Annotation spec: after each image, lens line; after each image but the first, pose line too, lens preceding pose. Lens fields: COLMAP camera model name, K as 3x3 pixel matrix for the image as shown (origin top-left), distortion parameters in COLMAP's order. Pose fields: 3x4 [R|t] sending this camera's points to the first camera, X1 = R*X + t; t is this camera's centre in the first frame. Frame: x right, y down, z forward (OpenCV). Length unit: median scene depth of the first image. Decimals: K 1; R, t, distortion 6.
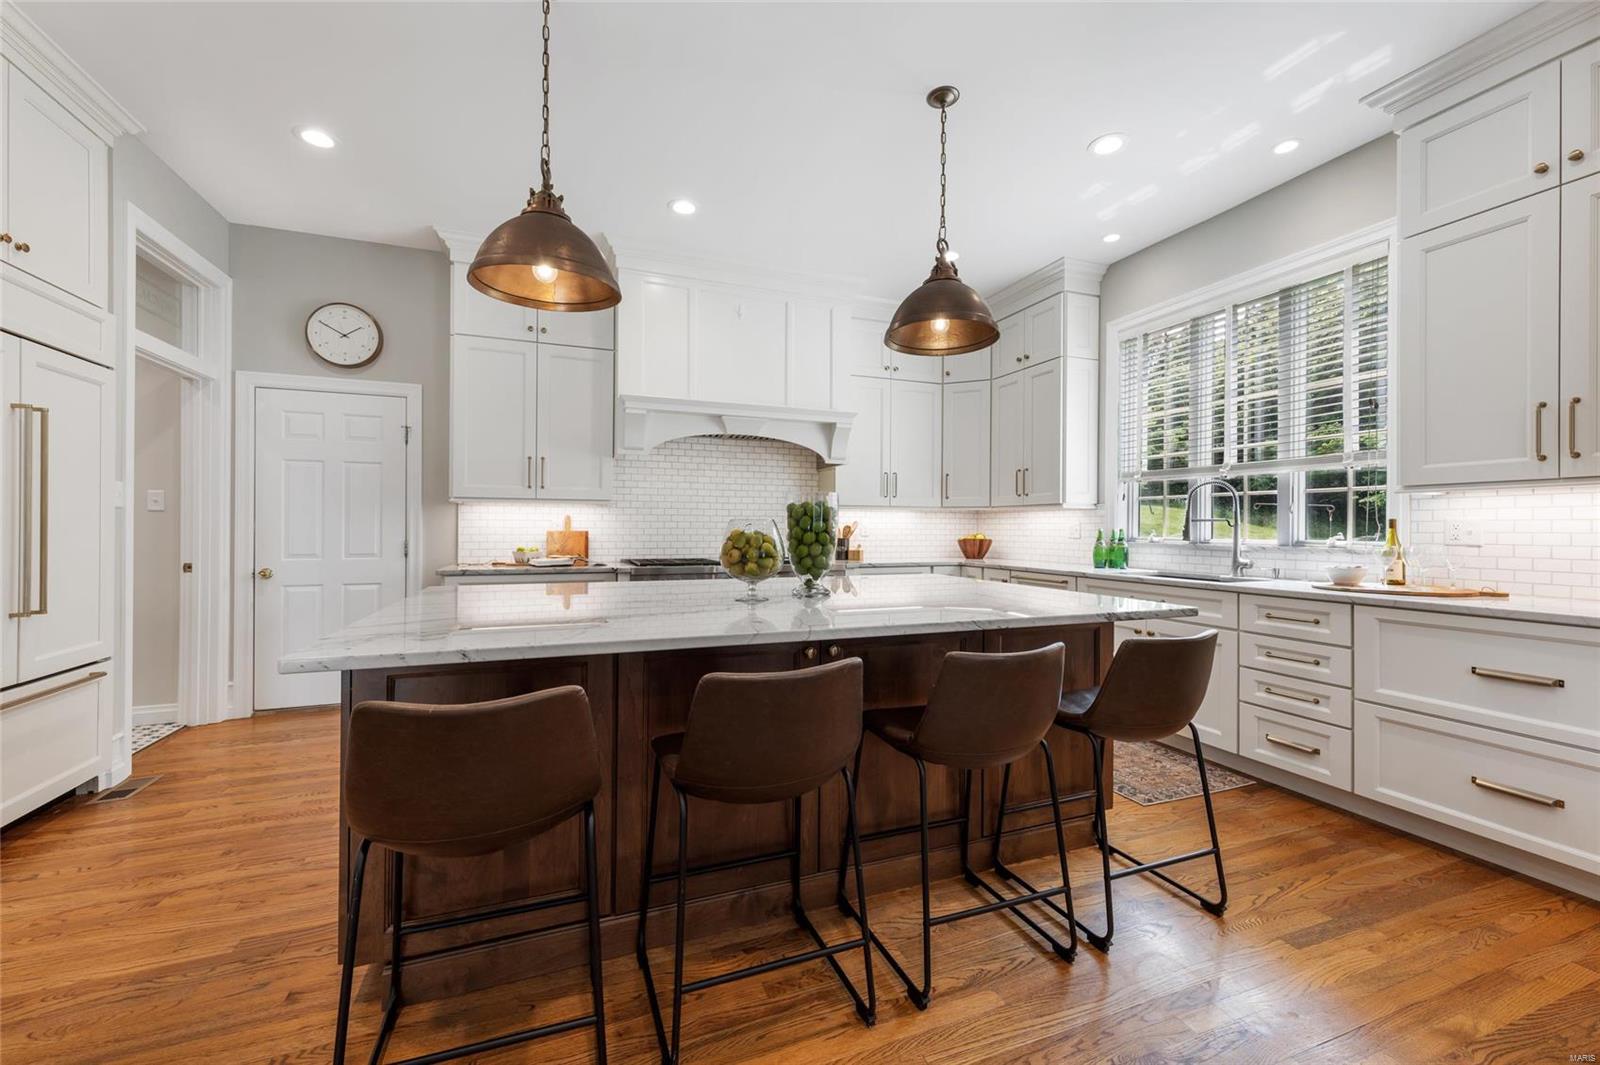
lens RADIAL K [[631.0, 0, 807.7], [0, 631.0, 519.5], [0, 0, 1]] dist [0.006451, -0.000495]
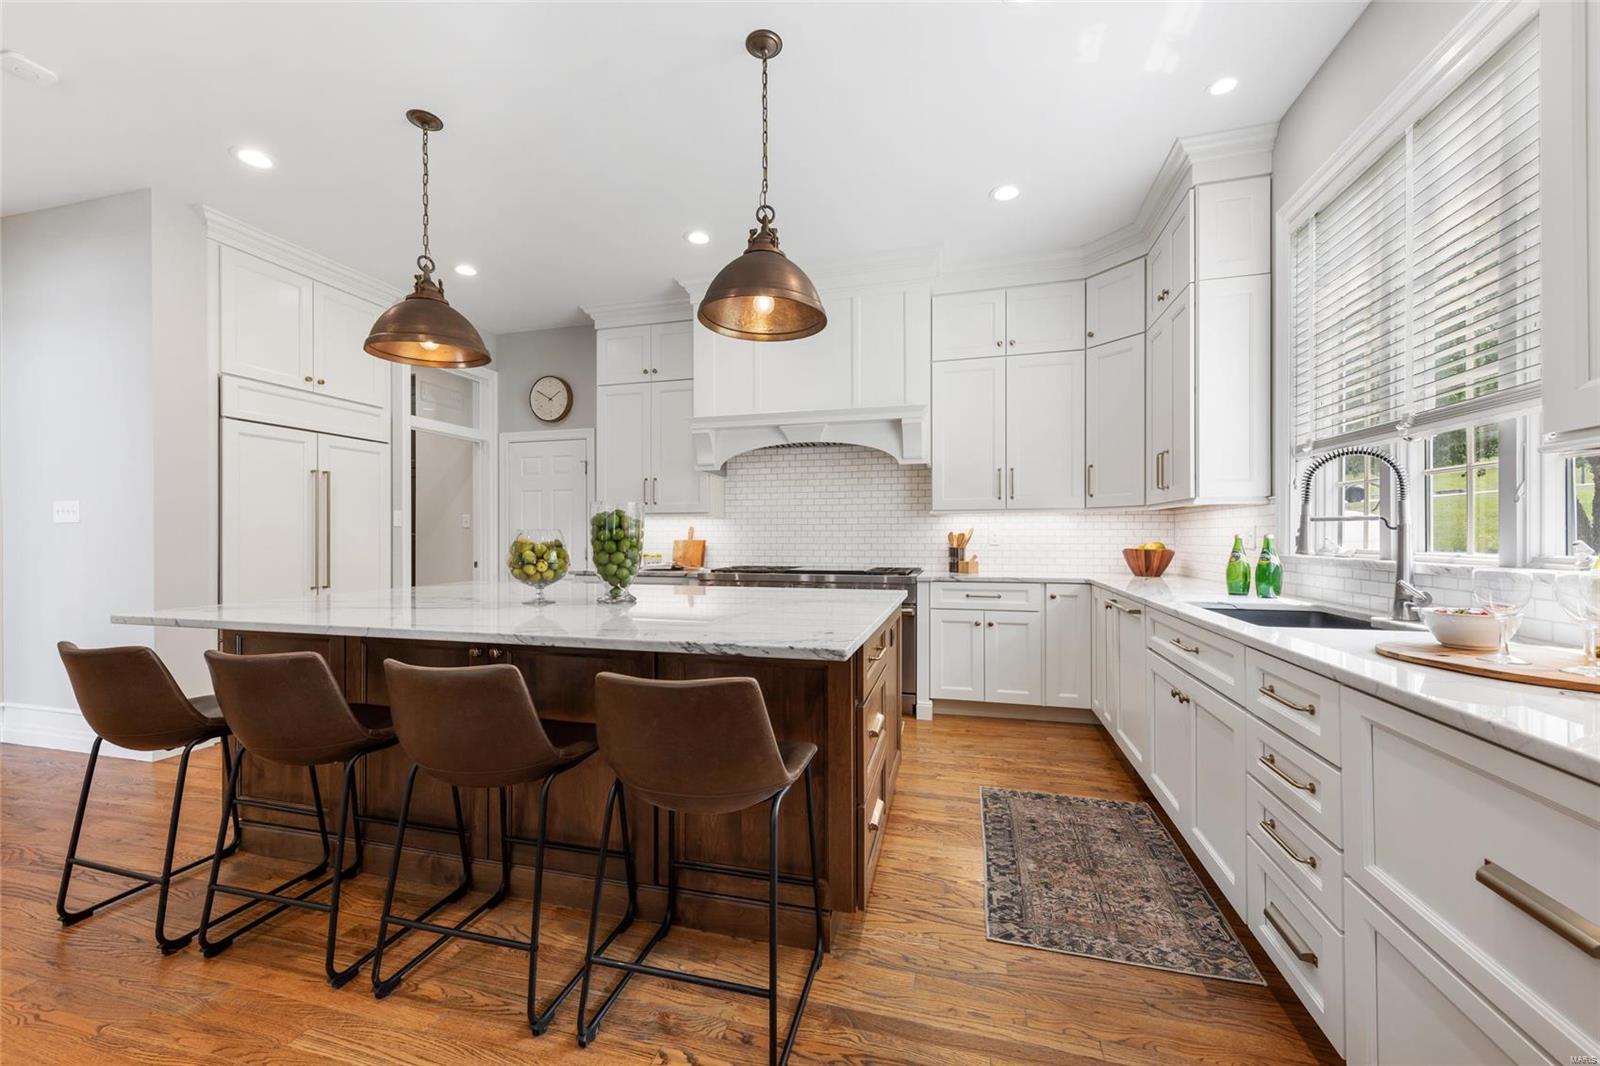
lens RADIAL K [[631.0, 0, 804.0], [0, 631.0, 528.0], [0, 0, 1]] dist [0.006451, -0.000495]
pose [[0.801075, -0.014086, -0.598399, 0.497282], [0.013714, 0.999893, -0.005178, 0.005210], [0.598407, -0.004058, 0.801182, 0.210866]]
